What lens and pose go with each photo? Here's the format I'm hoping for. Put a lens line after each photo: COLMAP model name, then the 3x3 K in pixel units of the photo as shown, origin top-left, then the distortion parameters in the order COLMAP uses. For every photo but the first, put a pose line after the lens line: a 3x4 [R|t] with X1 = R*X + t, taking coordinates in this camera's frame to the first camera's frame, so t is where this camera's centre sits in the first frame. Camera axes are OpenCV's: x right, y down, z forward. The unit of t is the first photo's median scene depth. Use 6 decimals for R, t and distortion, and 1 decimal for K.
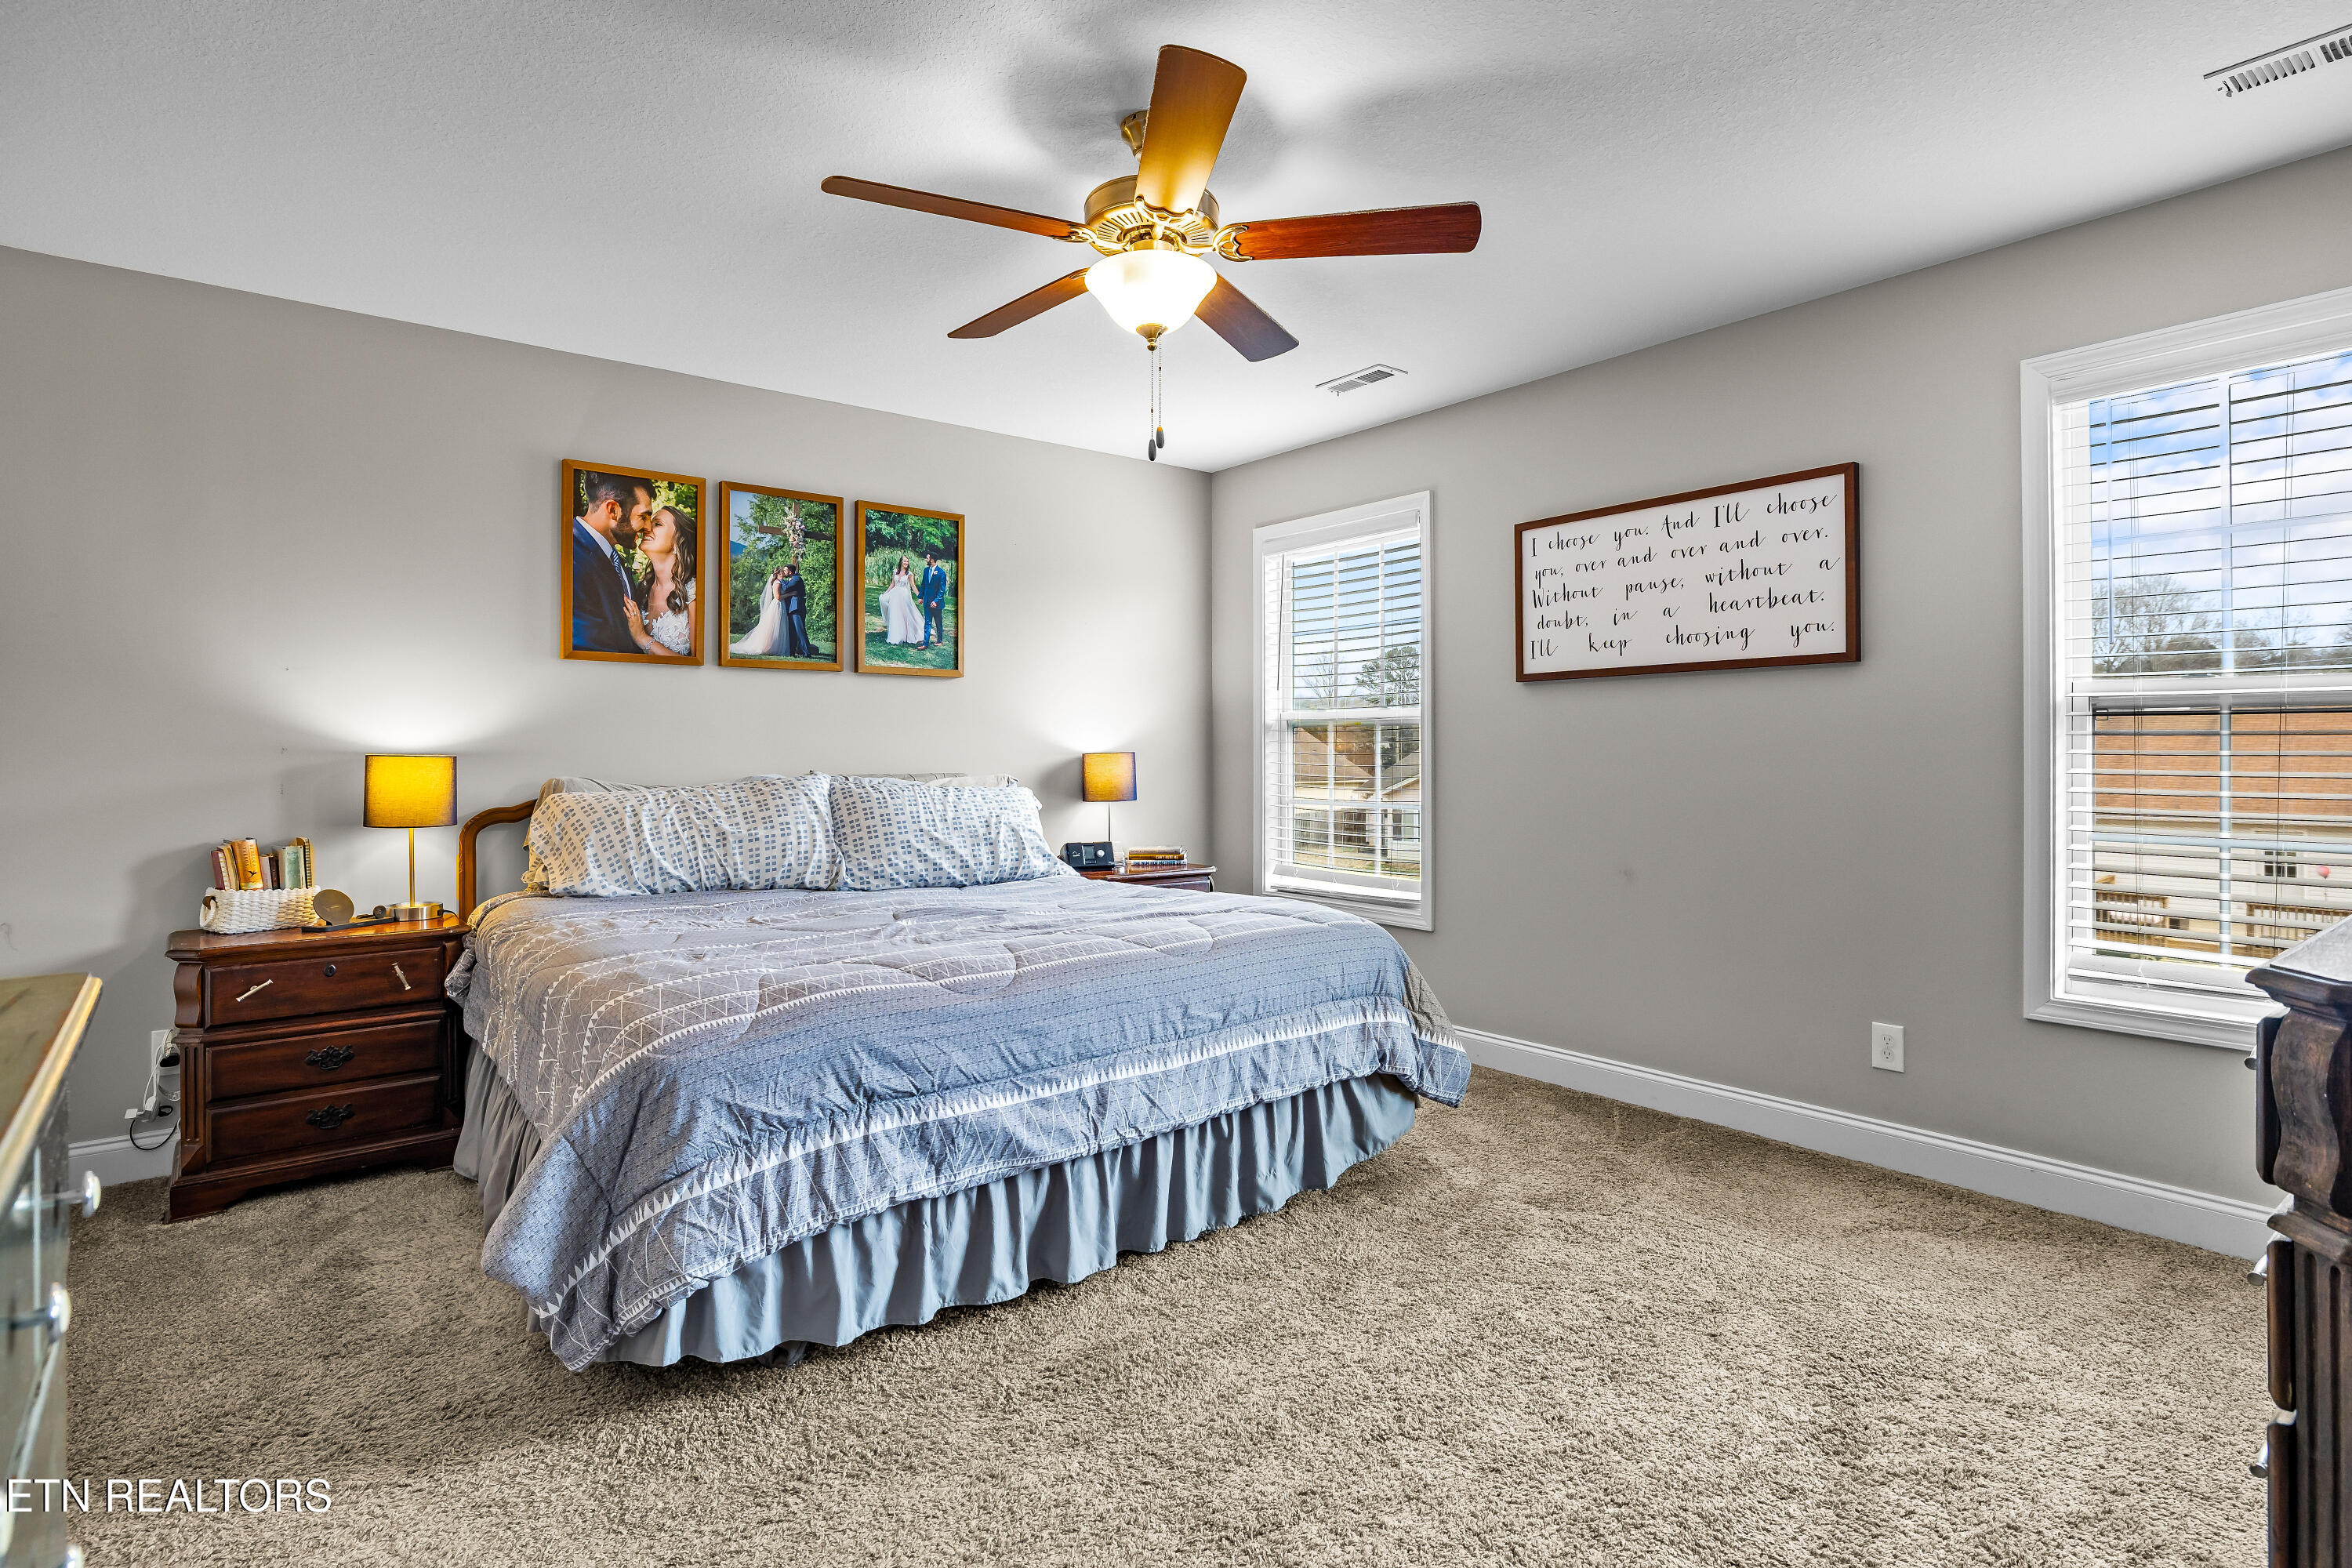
lens RADIAL K [[1198.4, 0, 1164.6], [0, 1198.4, 739.1], [0, 0, 1]] dist [-0.009079, 0.002523]
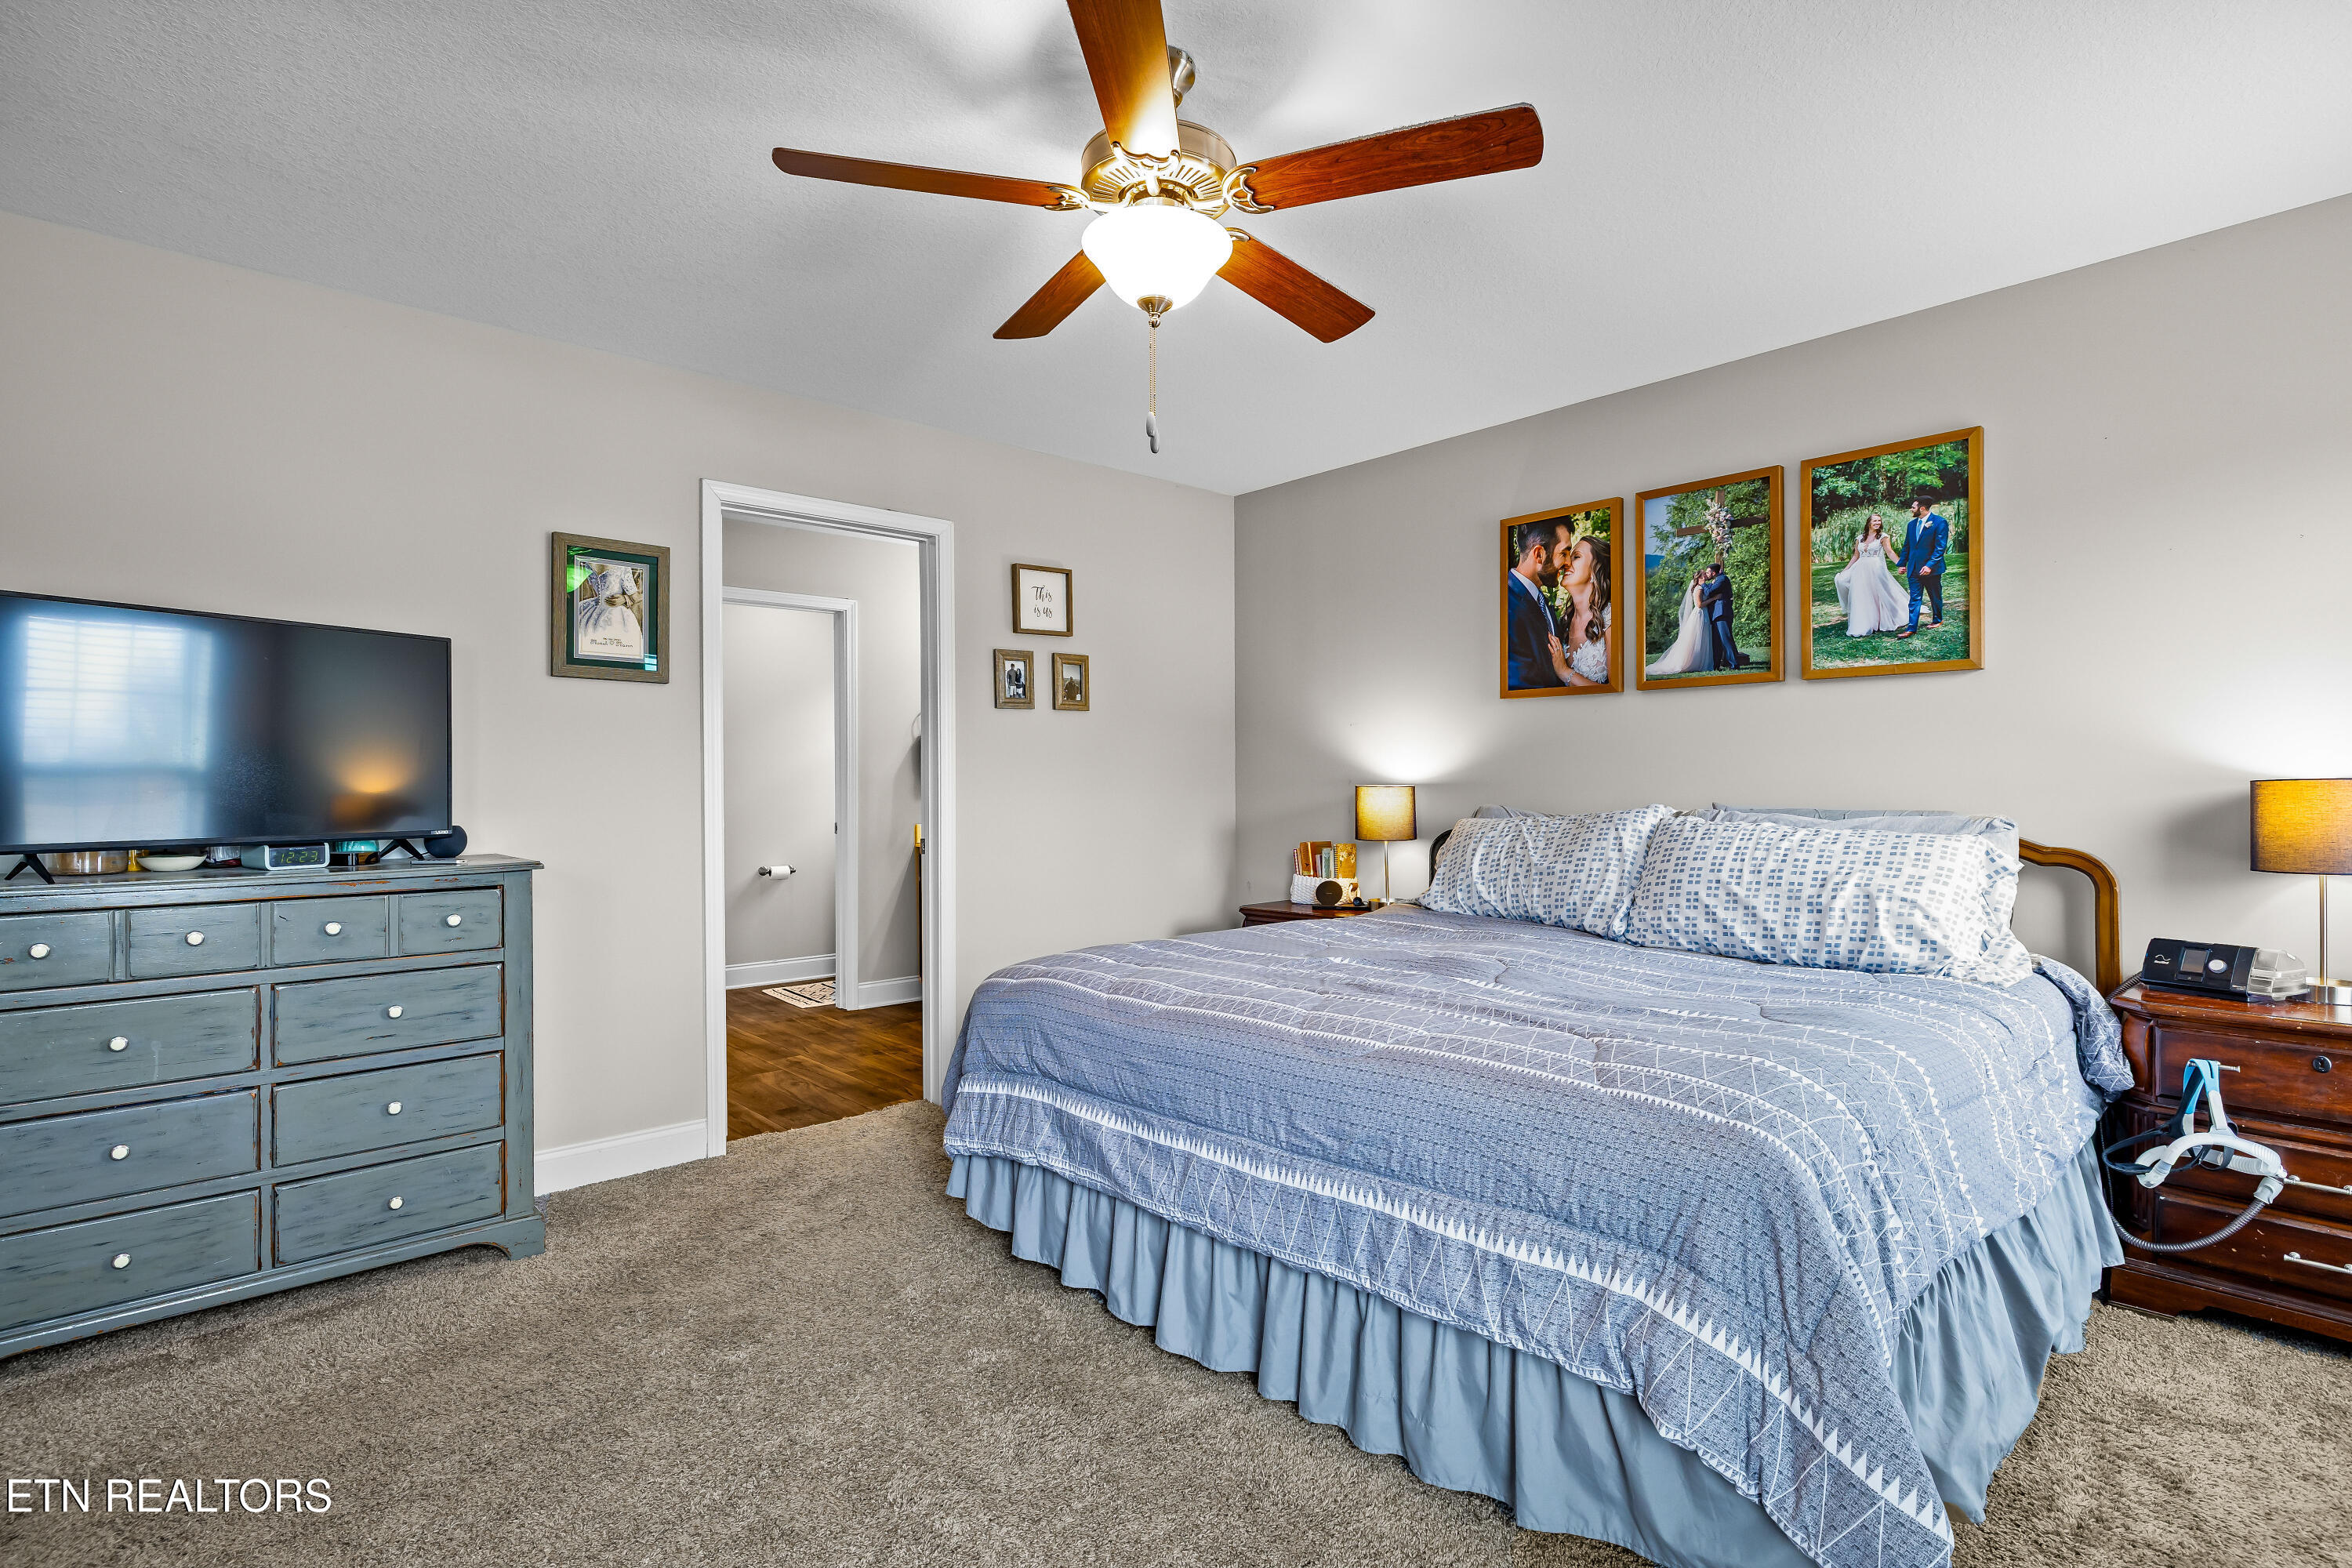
lens RADIAL K [[1131.1, 0, 1176.1], [0, 1131.1, 771.9], [0, 0, 1]] dist [-0.000497, 0.000114]
pose [[0.065778, -0.010039, -0.997784, 0.515220], [0.016854, 0.999818, -0.008948, 0.005187], [0.997692, -0.016228, 0.065935, 0.604597]]
